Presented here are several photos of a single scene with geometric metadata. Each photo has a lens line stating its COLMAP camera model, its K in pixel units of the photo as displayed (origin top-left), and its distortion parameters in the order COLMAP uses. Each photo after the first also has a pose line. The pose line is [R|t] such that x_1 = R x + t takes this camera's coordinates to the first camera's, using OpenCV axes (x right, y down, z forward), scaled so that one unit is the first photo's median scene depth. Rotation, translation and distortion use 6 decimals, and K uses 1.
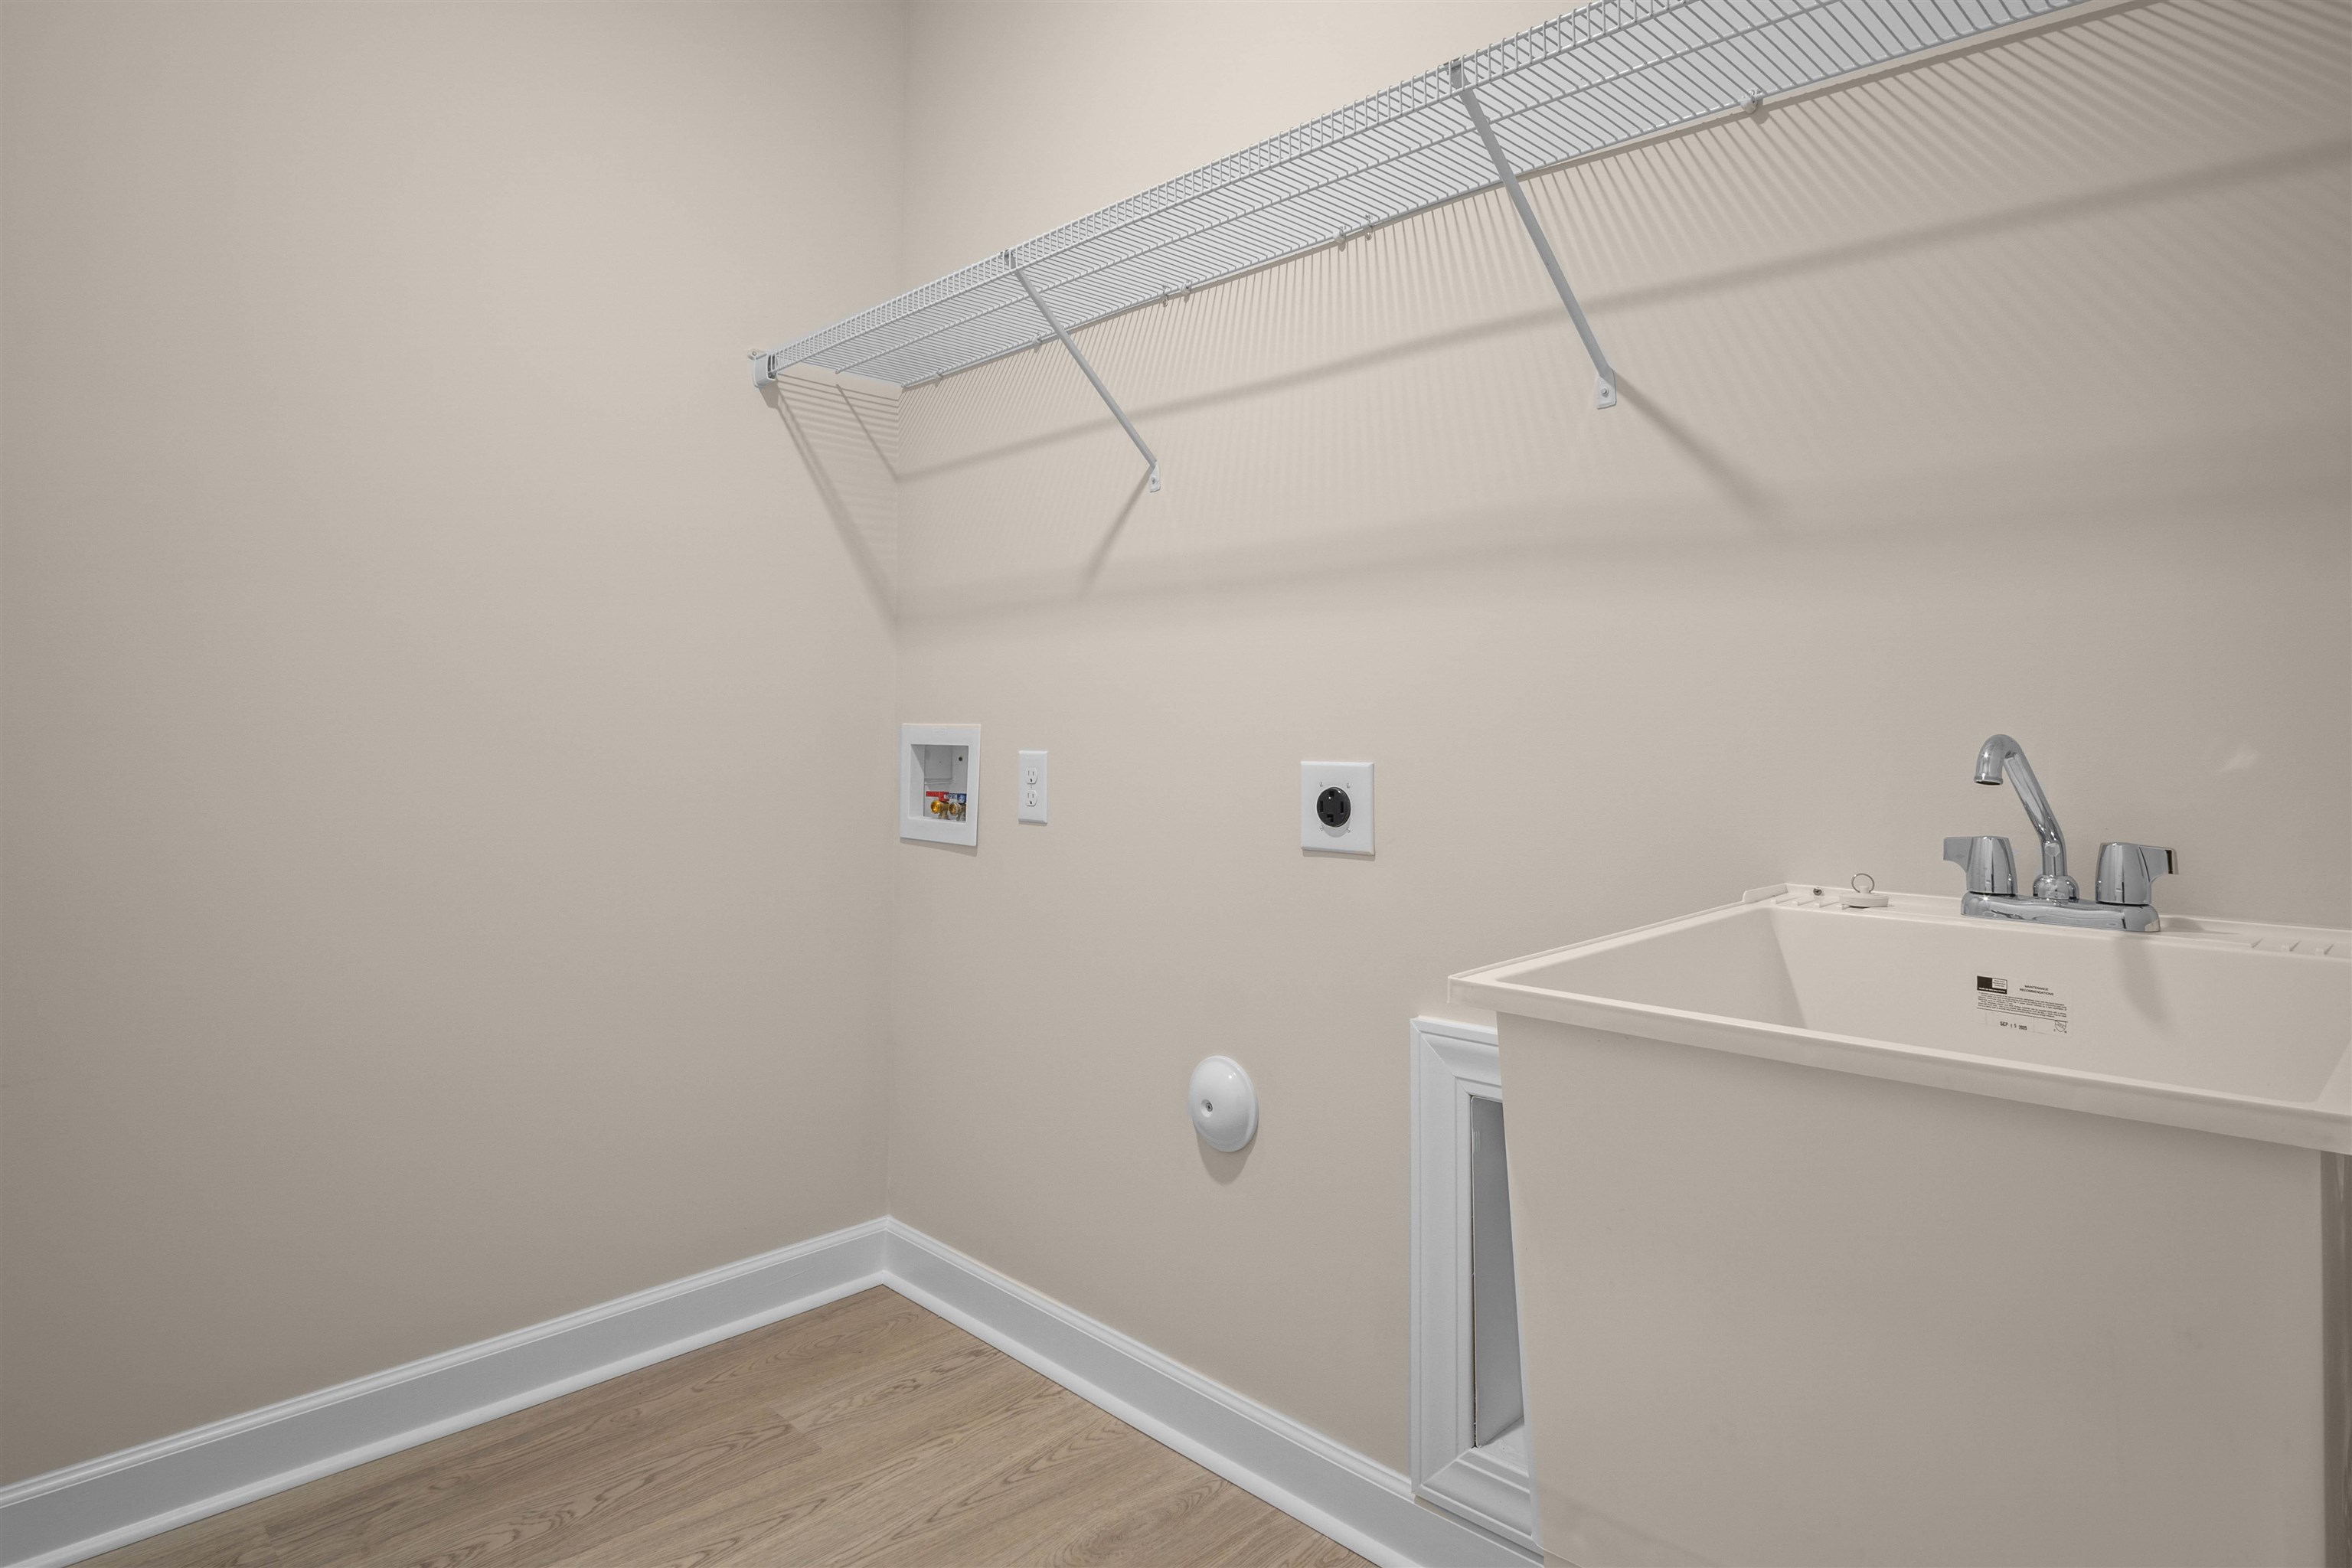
lens RADIAL K [[1298.8, 0, 1173.7], [0, 1298.8, 615.9], [0, 0, 1]] dist [-0.001263, -0.000905]
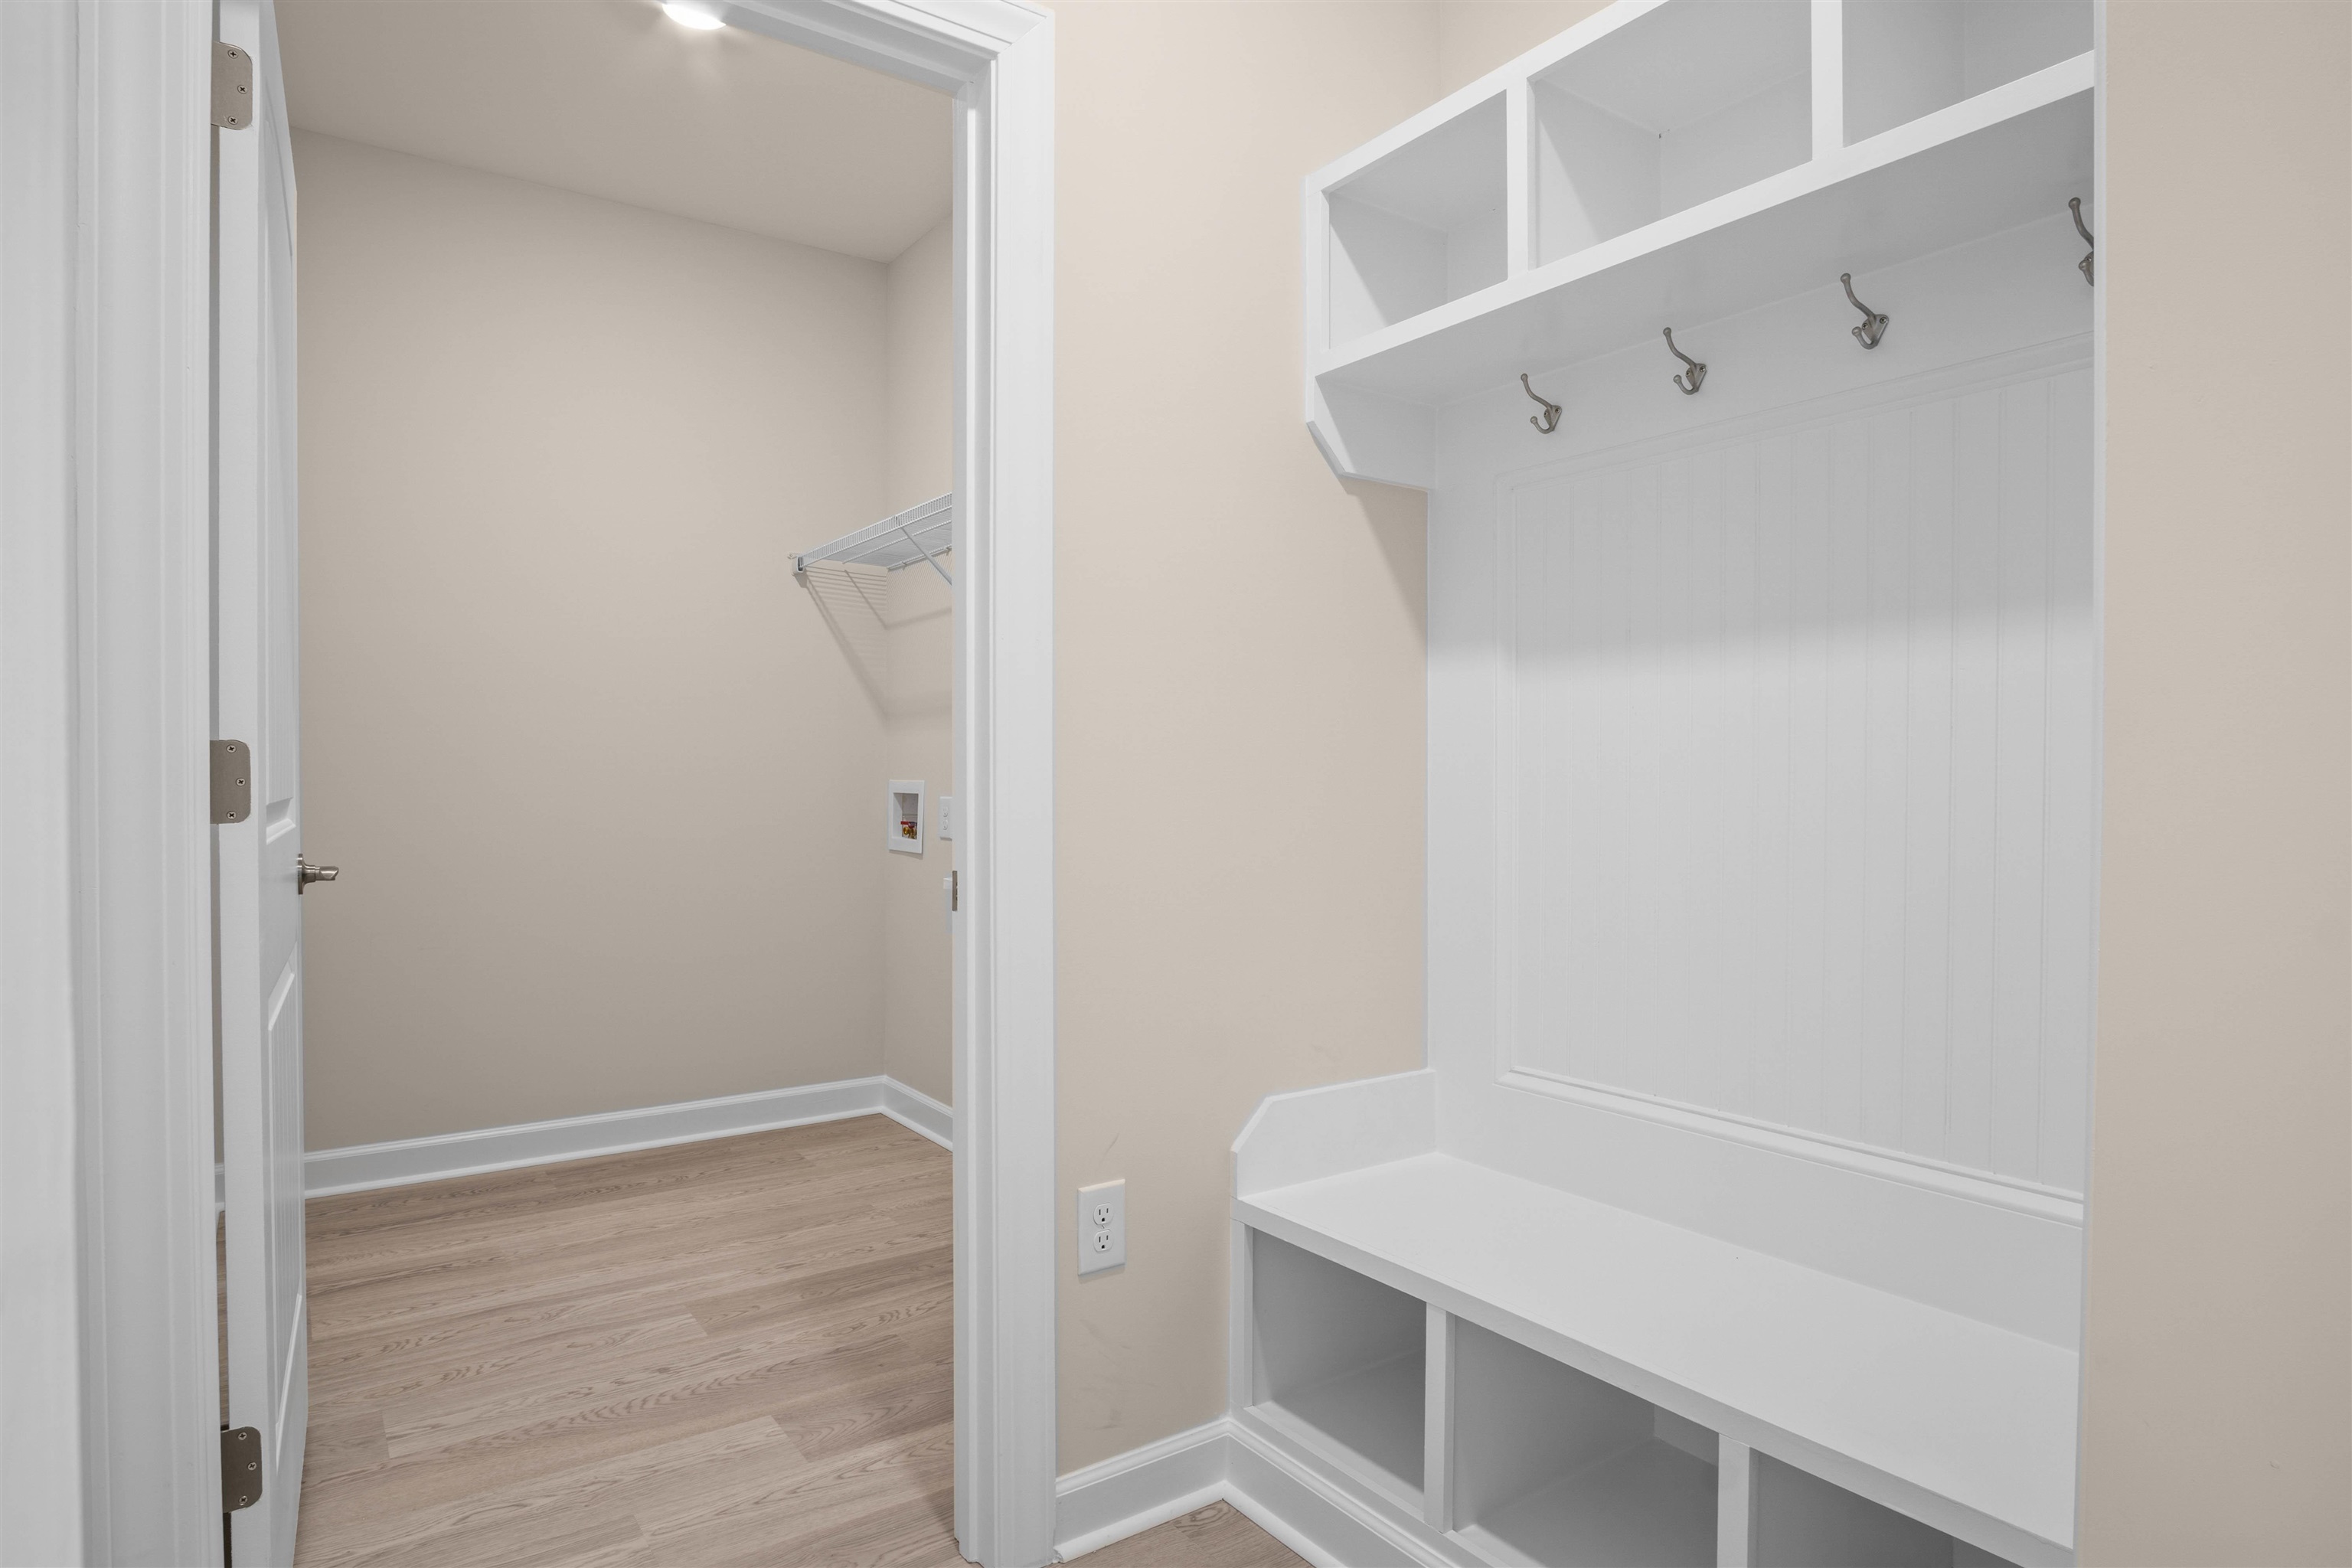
lens RADIAL K [[1265.6, 0, 1163.1], [0, 1265.6, 779.2], [0, 0, 1]] dist [-0.032916, 0.009958]
pose [[0.986810, 0.005332, -0.161795, 0.407117], [0.006442, 0.997372, 0.072158, -0.031236], [0.161755, -0.072248, 0.984183, -0.525470]]
